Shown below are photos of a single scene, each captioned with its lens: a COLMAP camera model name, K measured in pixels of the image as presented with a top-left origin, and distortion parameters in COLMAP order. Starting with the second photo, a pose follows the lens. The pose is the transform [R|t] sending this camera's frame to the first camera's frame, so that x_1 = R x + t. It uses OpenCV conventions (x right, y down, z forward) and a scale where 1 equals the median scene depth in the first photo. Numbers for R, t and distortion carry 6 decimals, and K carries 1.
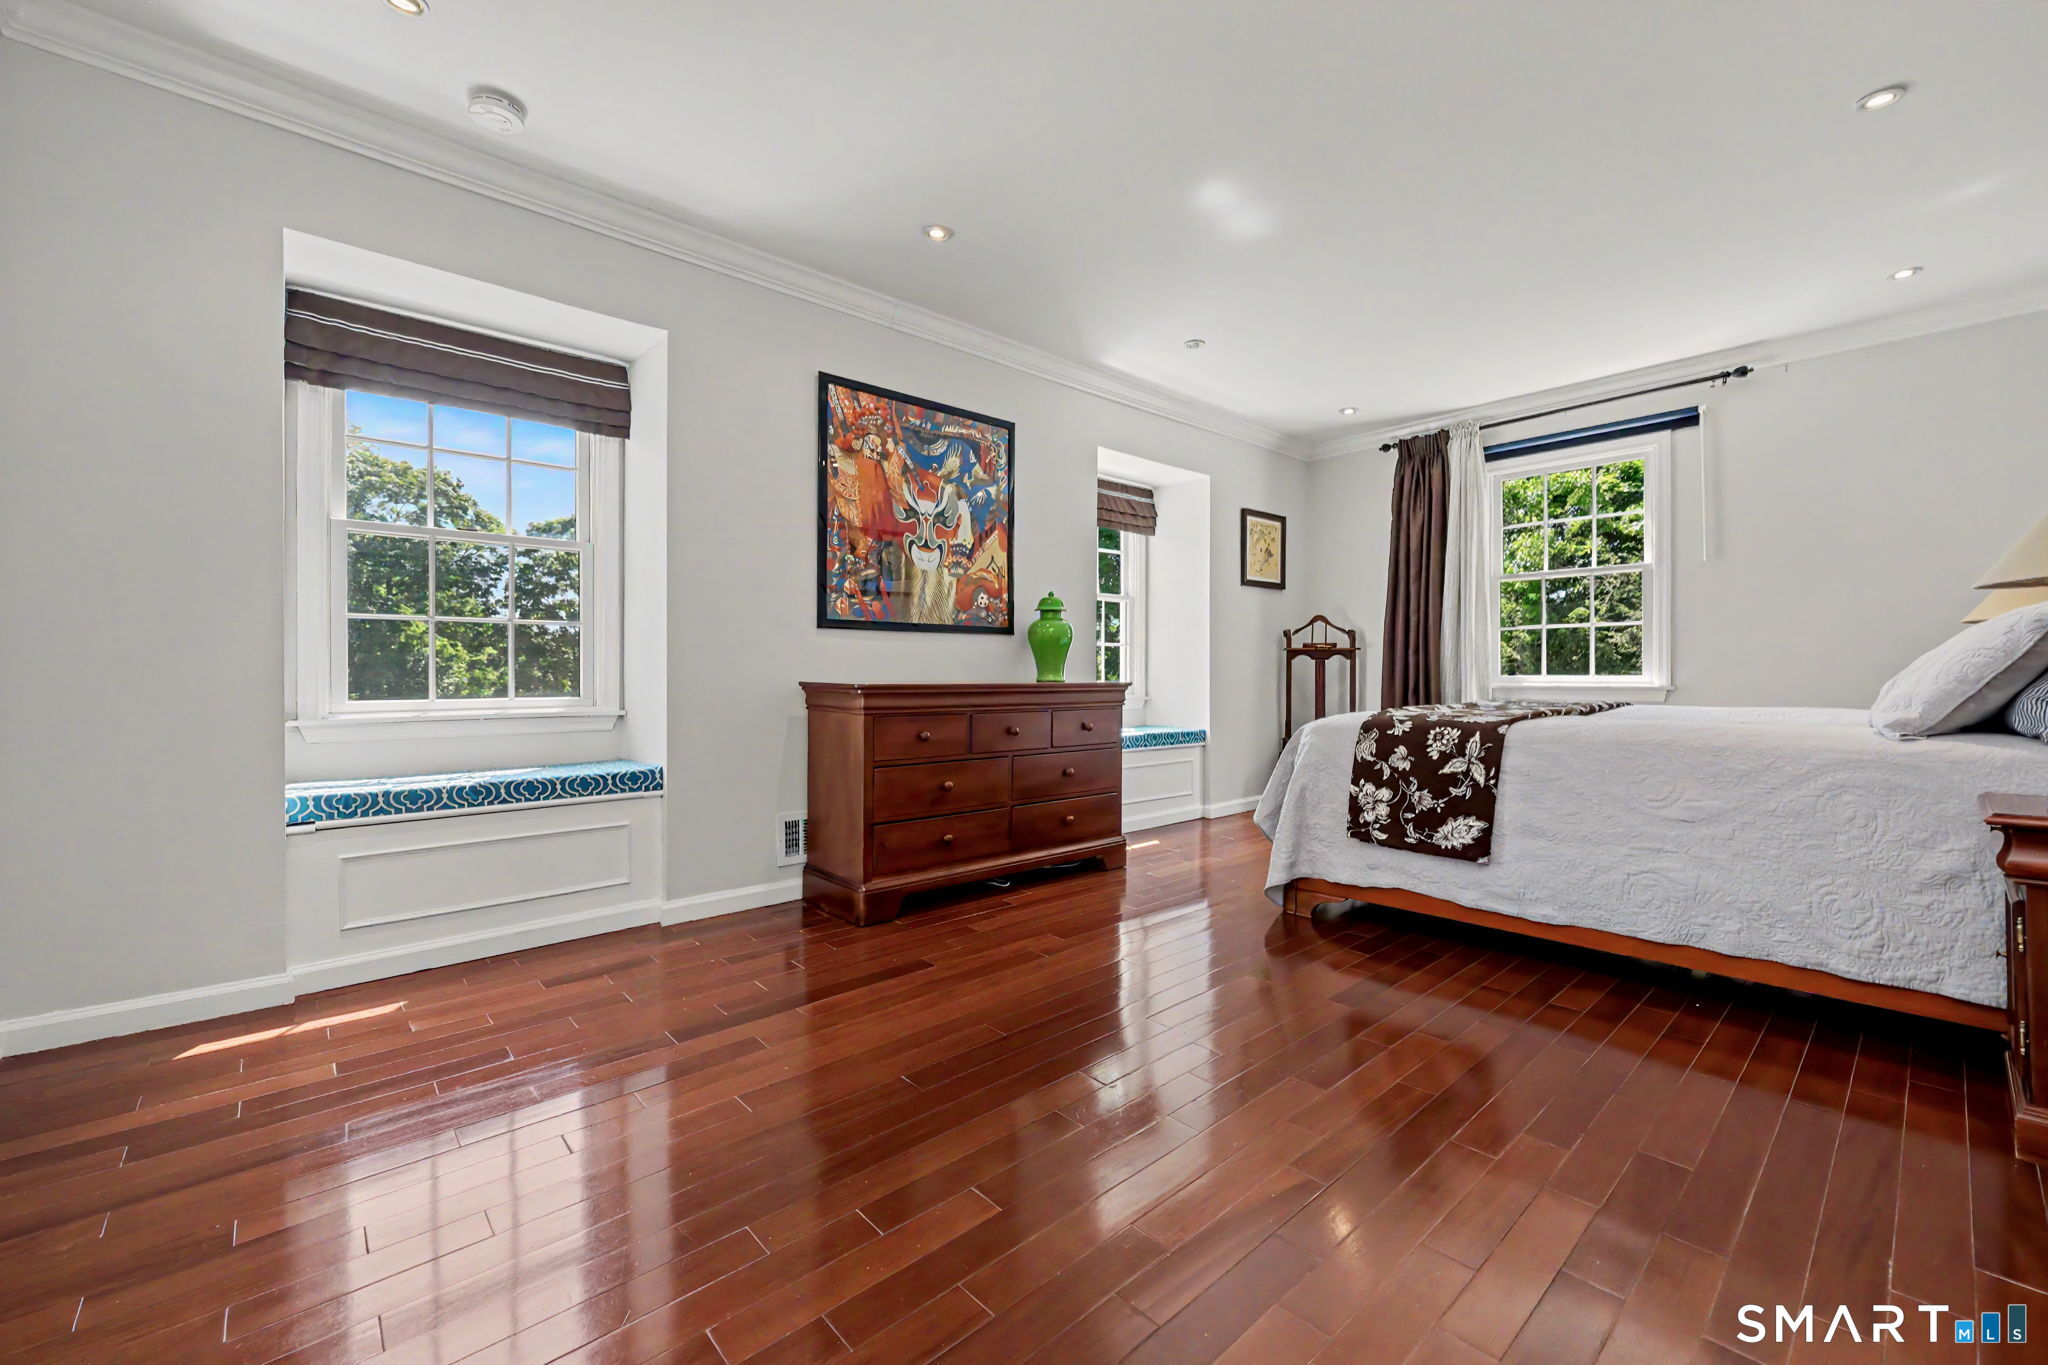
lens RADIAL K [[826.9, 0, 1030.8], [0, 826.9, 677.6], [0, 0, 1]] dist [0.000396, -0.000094]
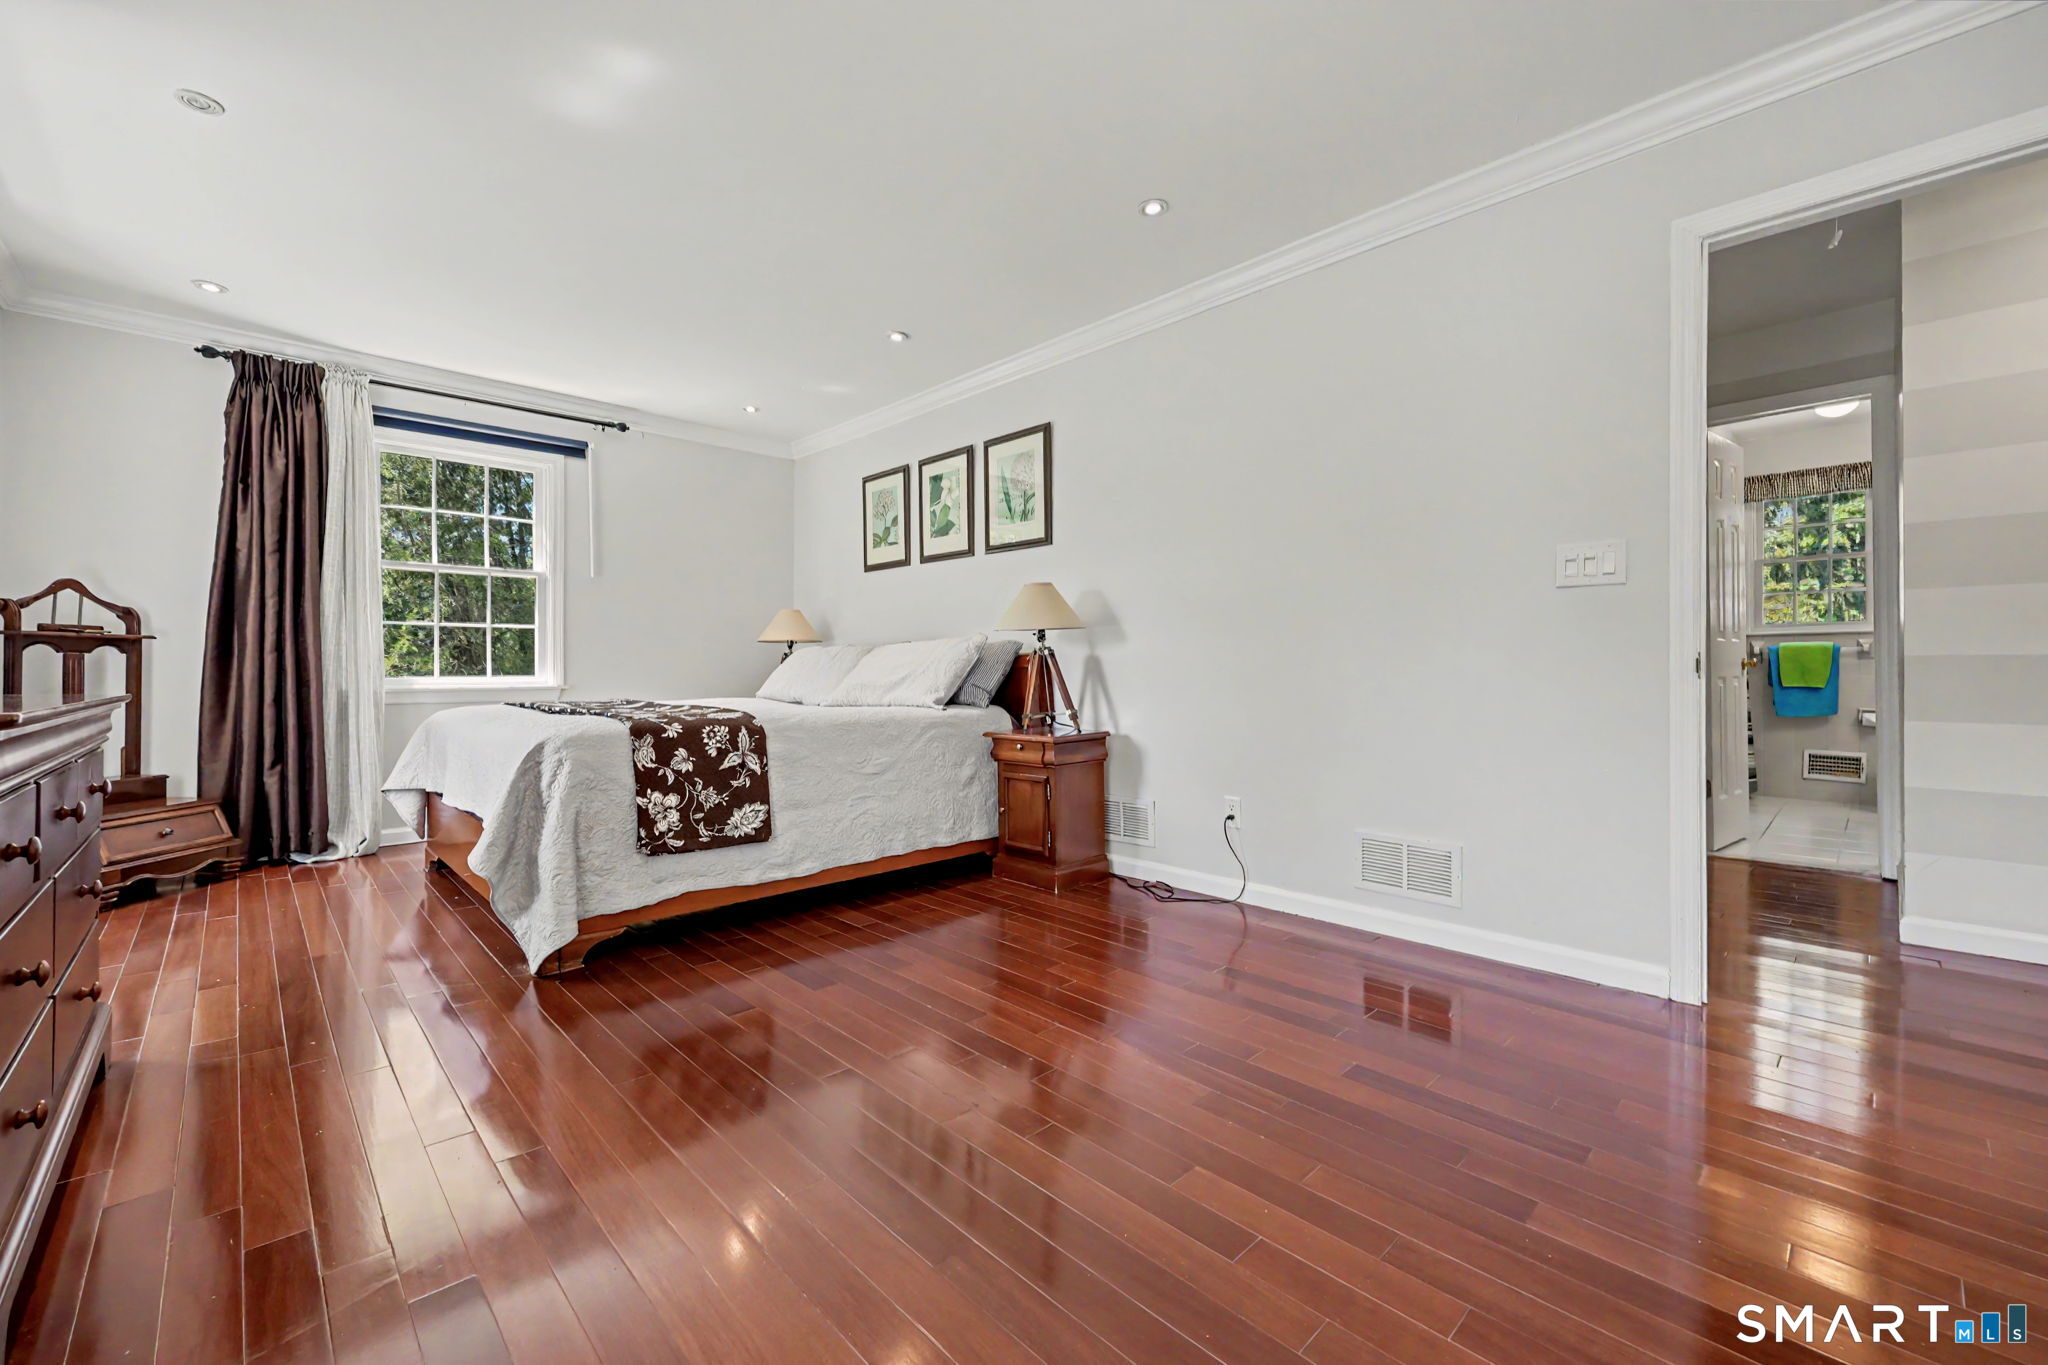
lens RADIAL K [[826.9, 0, 1030.8], [0, 826.9, 677.6], [0, 0, 1]] dist [0.000396, -0.000094]
pose [[-0.029108, -0.006967, 0.999552, -0.544973], [0.007511, 0.999946, 0.007188, -0.004682], [-0.999548, 0.007717, -0.029054, 0.613997]]
